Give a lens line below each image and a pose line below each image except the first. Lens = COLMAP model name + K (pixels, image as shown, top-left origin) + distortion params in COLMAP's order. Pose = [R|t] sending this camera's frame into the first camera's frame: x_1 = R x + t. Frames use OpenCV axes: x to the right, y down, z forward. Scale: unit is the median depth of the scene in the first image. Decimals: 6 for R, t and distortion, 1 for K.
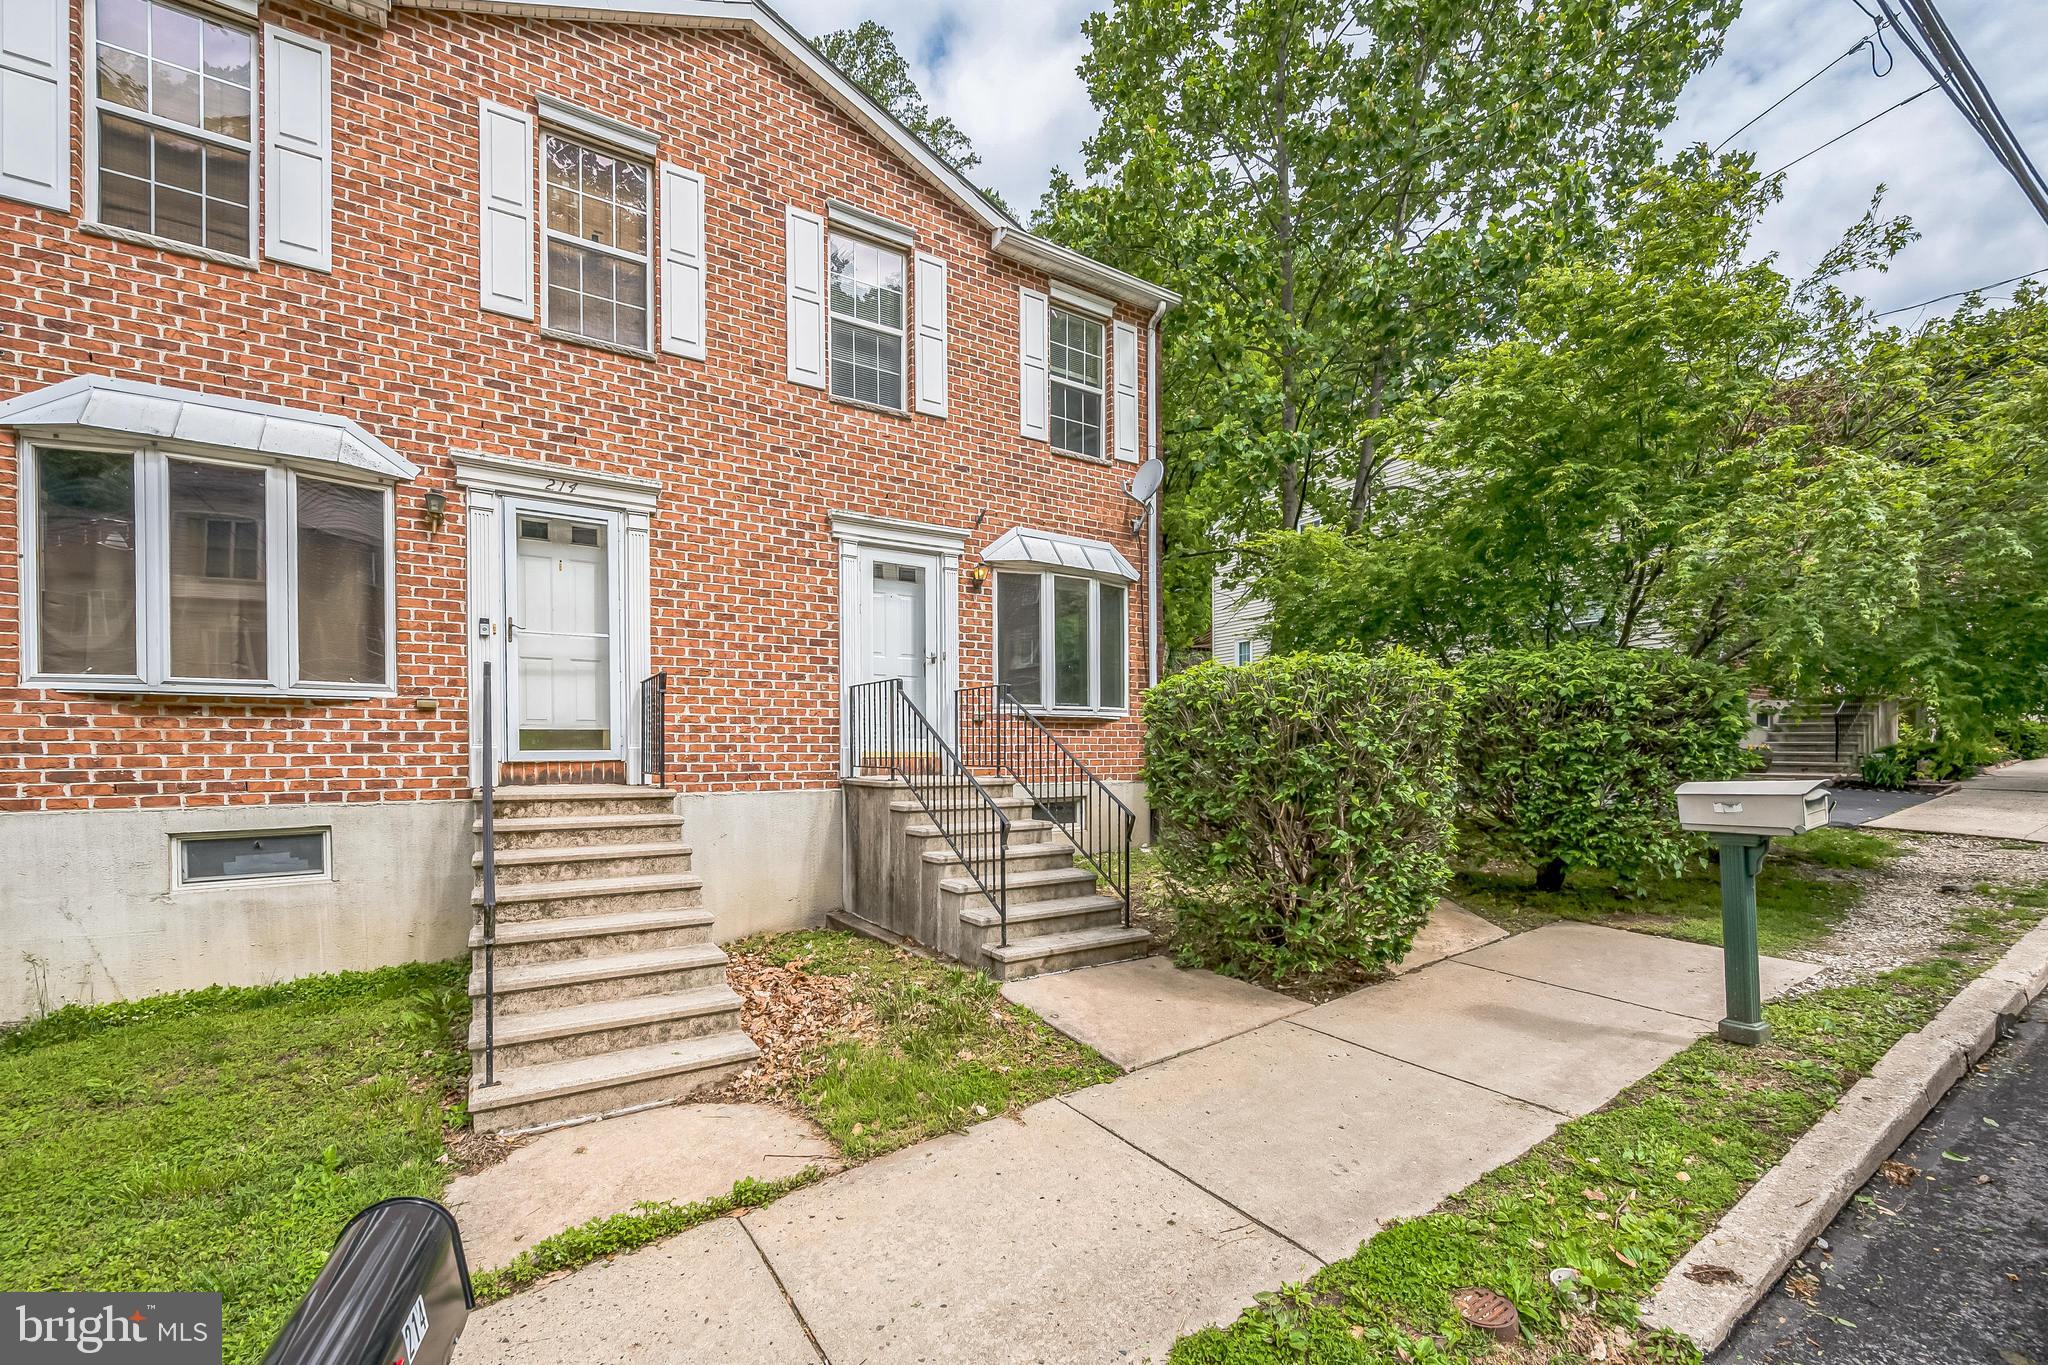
lens RADIAL K [[820.1, 0, 1024.2], [0, 820.1, 754.1], [0, 0, 1]] dist [-0.001031, -0.000288]
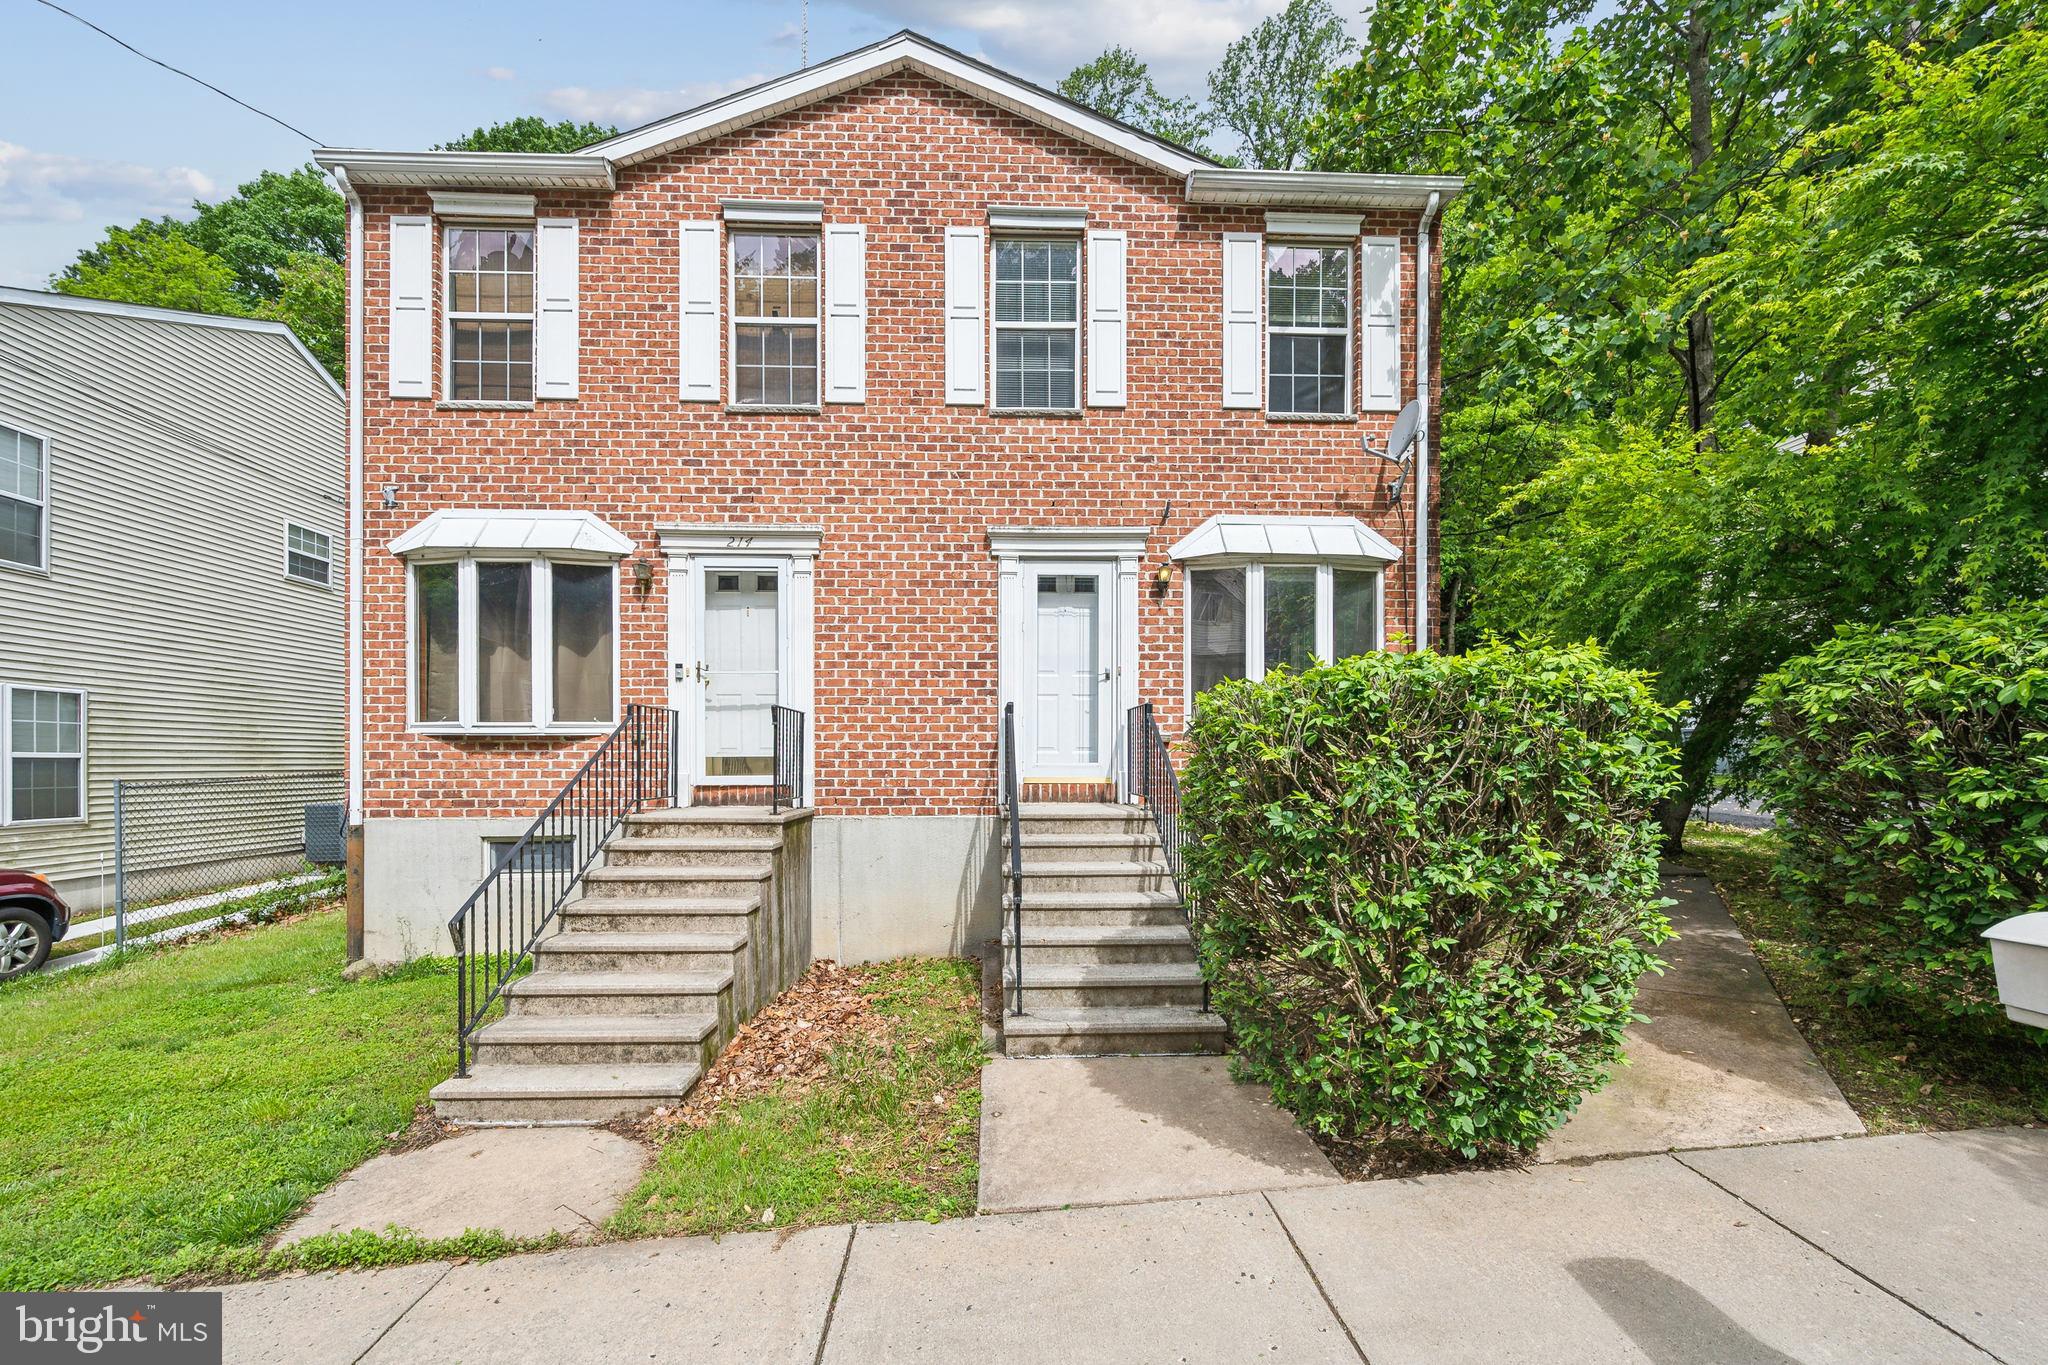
lens RADIAL K [[822.4, 0, 1024.6], [0, 822.4, 763.1], [0, 0, 1]] dist [-0.000899, -0.000142]
pose [[0.866566, 0.005249, -0.499034, 0.316467], [-0.003815, 0.999985, 0.003894, -0.025745], [0.499047, -0.001470, 0.866573, 0.195986]]
